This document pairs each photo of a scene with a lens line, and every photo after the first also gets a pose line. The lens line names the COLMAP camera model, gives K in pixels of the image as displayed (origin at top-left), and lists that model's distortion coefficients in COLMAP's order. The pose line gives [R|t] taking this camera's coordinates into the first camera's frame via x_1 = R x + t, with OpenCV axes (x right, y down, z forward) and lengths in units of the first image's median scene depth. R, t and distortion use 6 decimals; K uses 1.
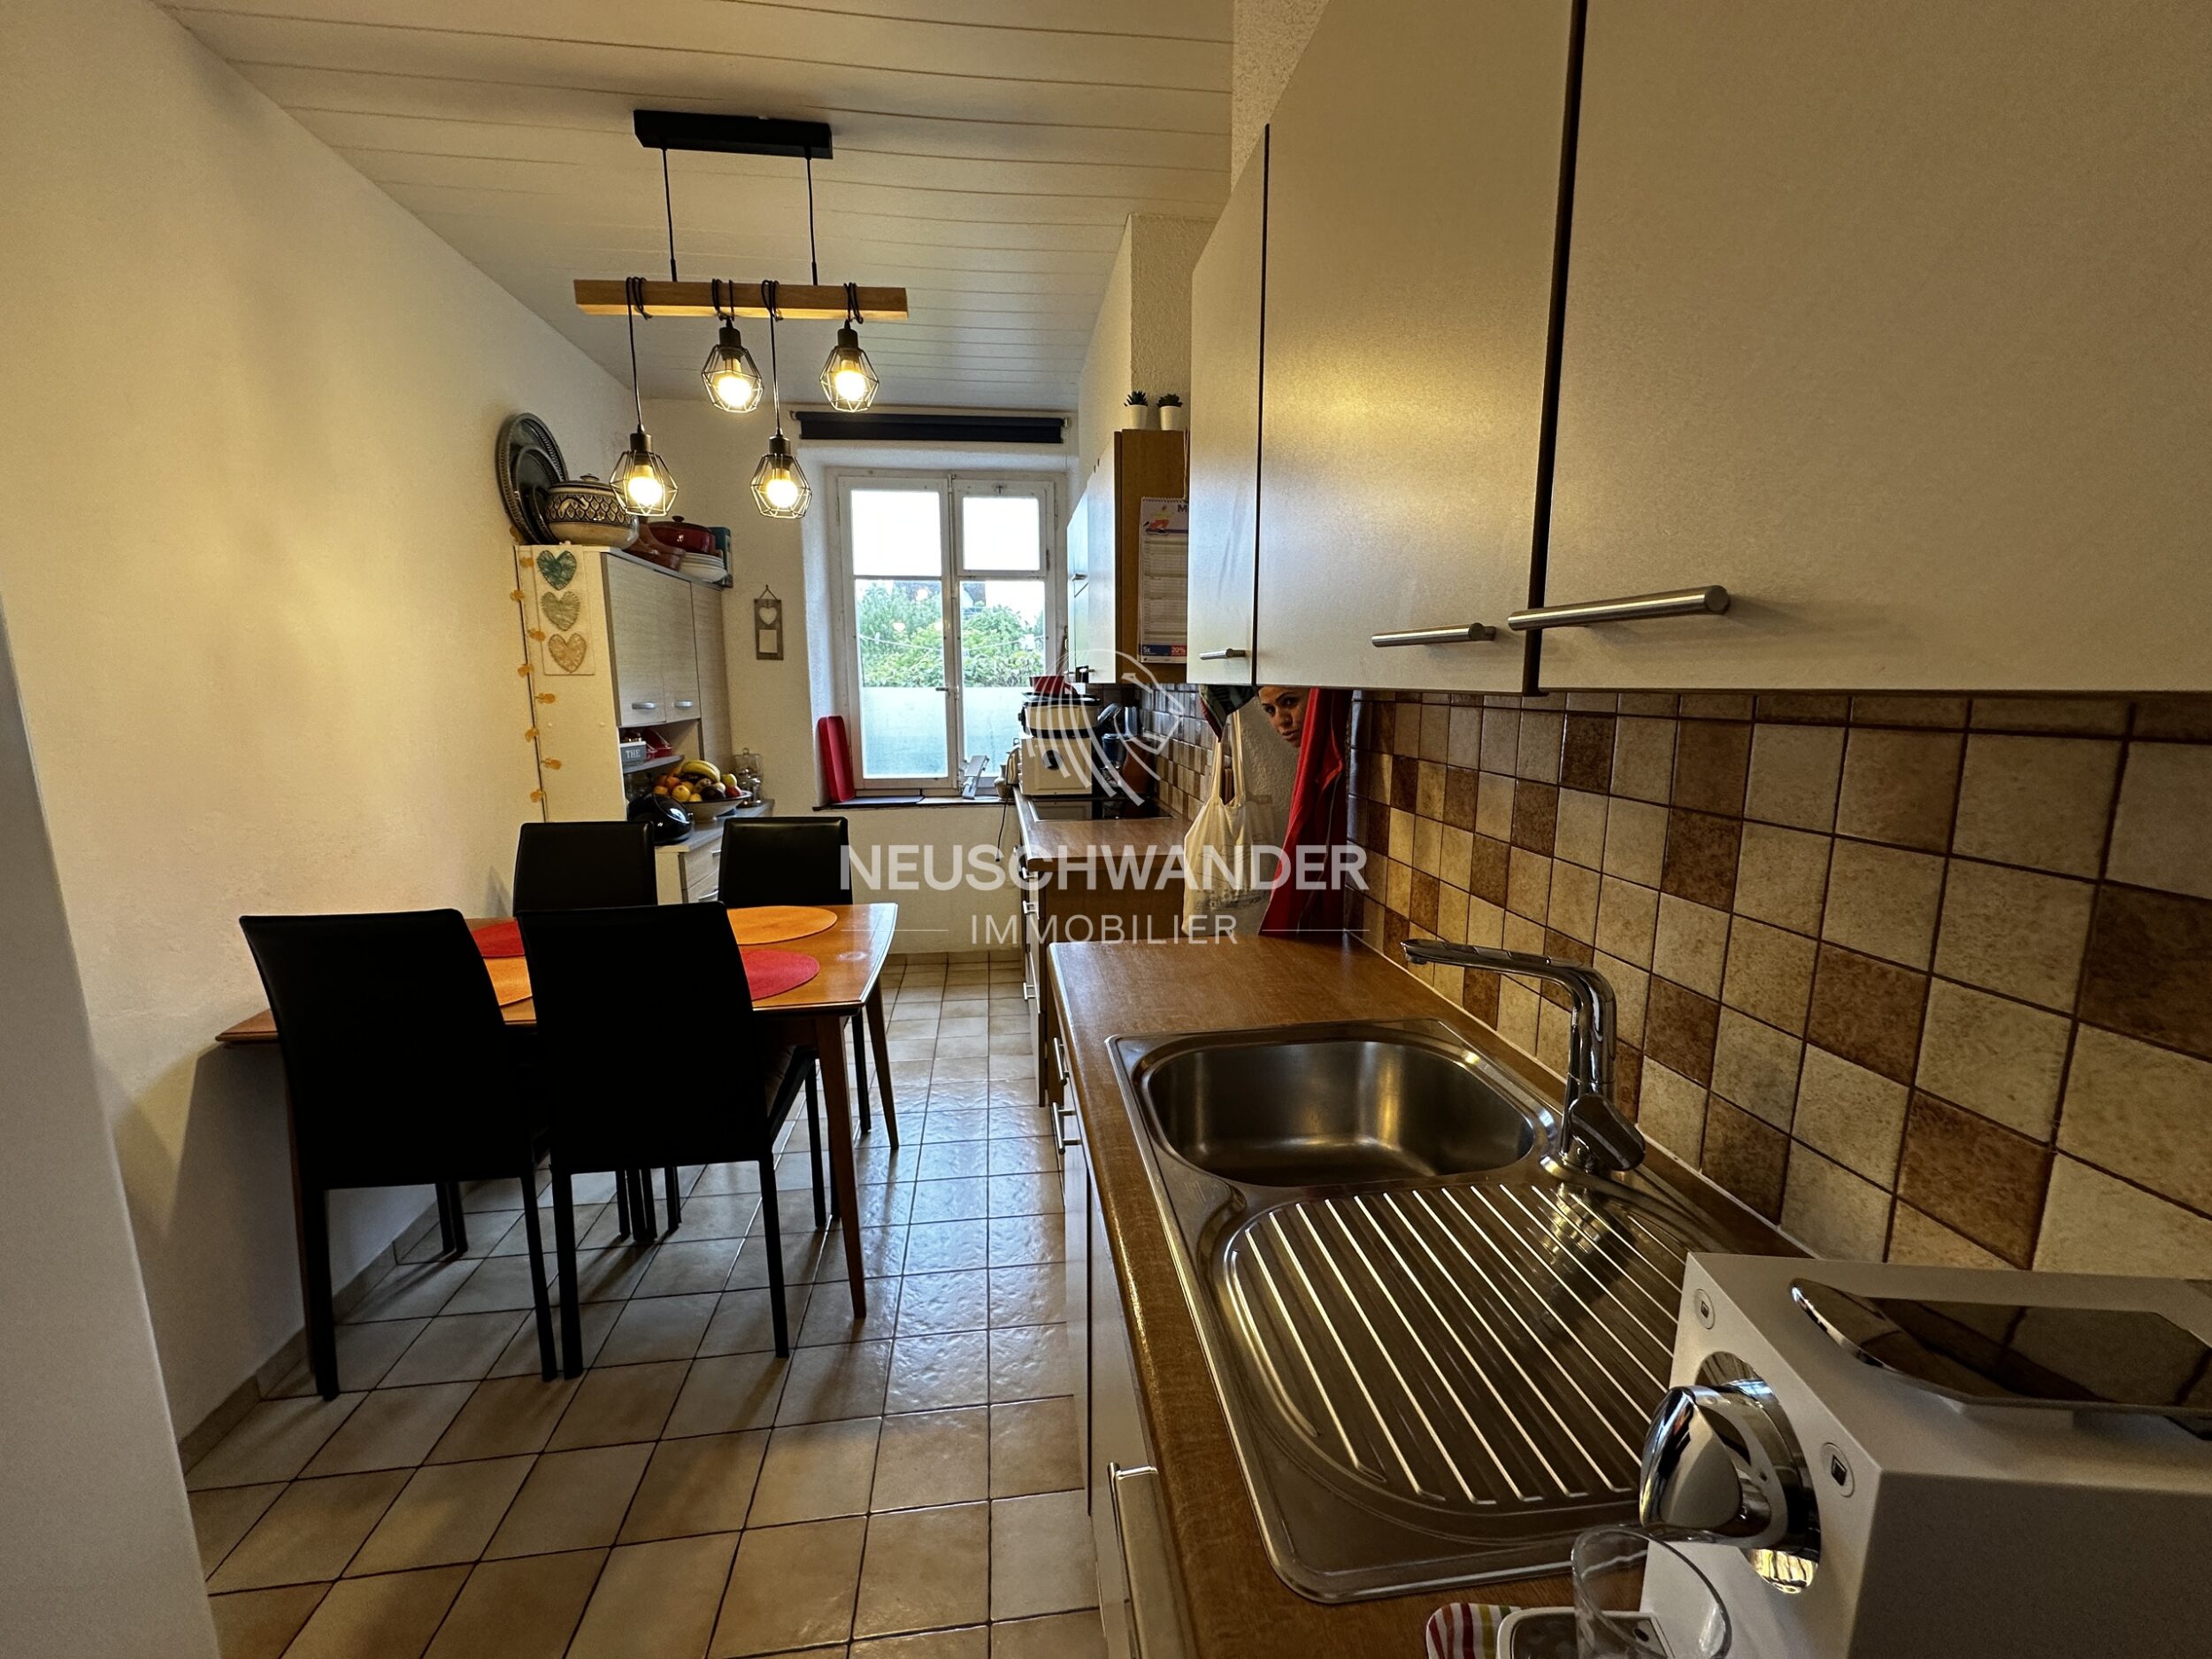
lens RADIAL K [[884.7, 0, 1099.9], [0, 884.7, 829.4], [0, 0, 1]] dist [-0.002352, 0.001141]
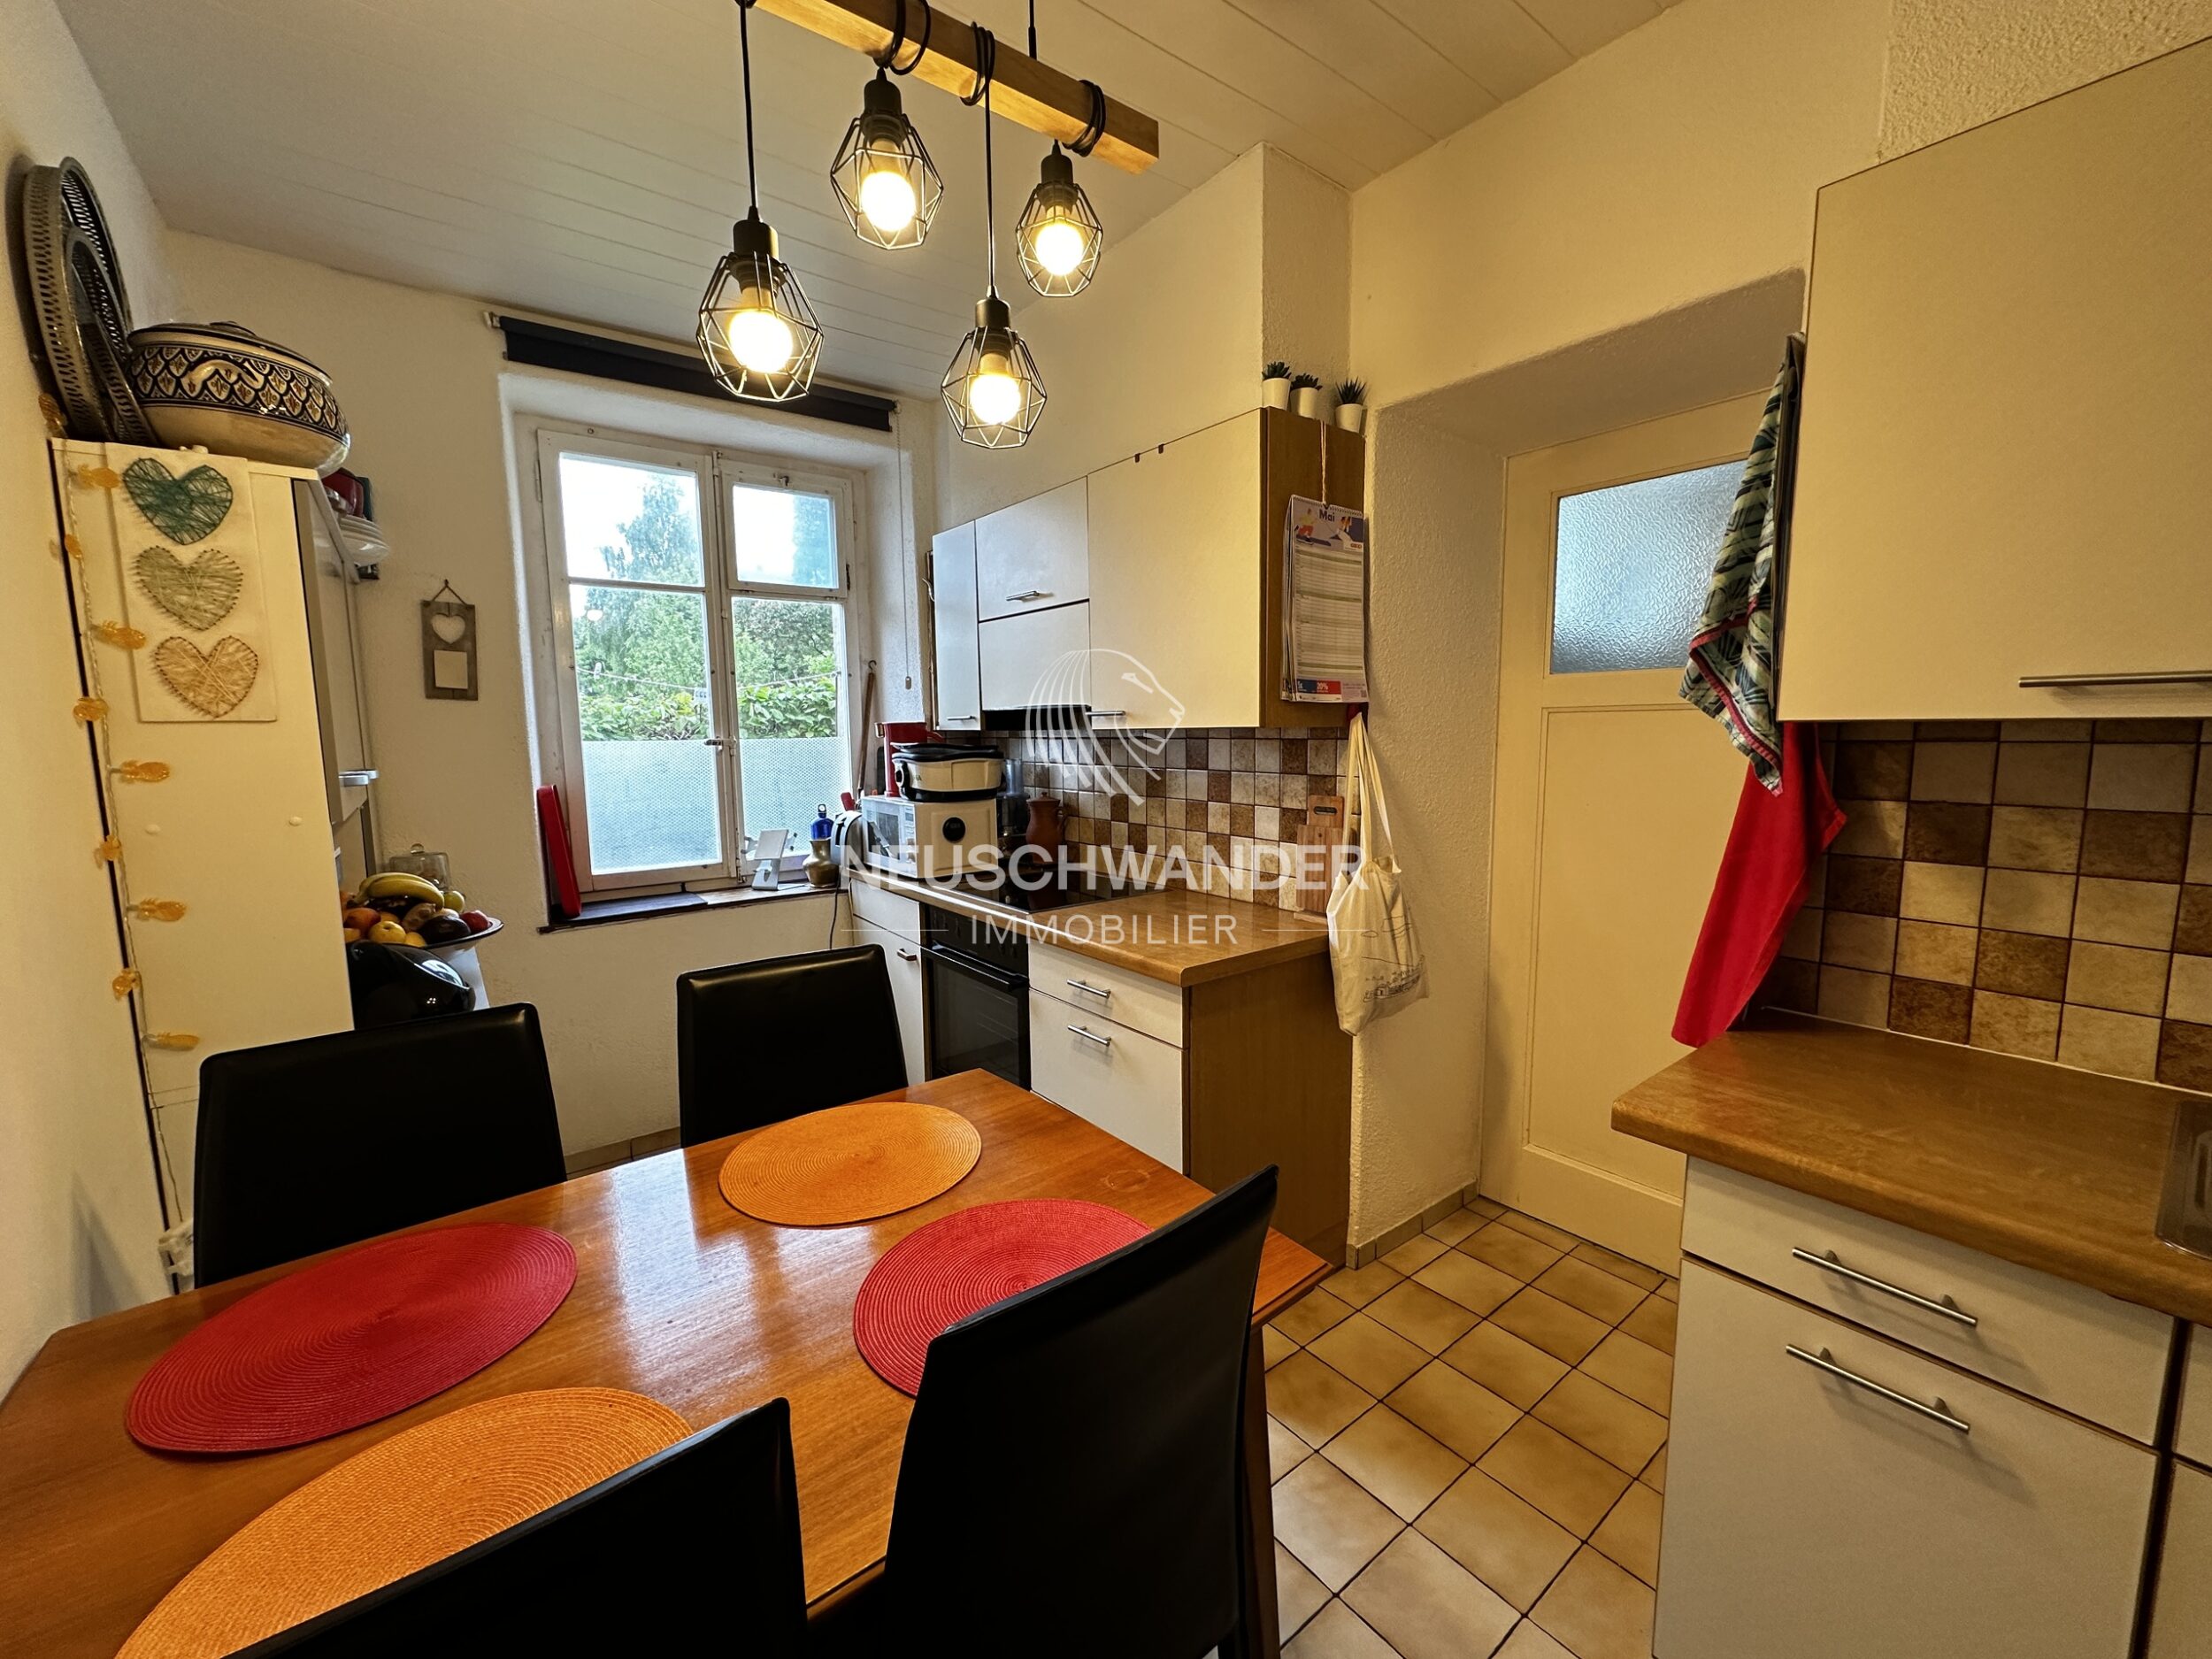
lens RADIAL K [[884.7, 0, 1106.2], [0, 884.7, 830.3], [0, 0, 1]] dist [-0.002352, 0.001141]
pose [[0.861393, -0.067009, 0.503499, -0.428118], [0.094049, 0.995161, -0.028457, -0.057072], [-0.499156, 0.071866, 0.863527, 0.348168]]
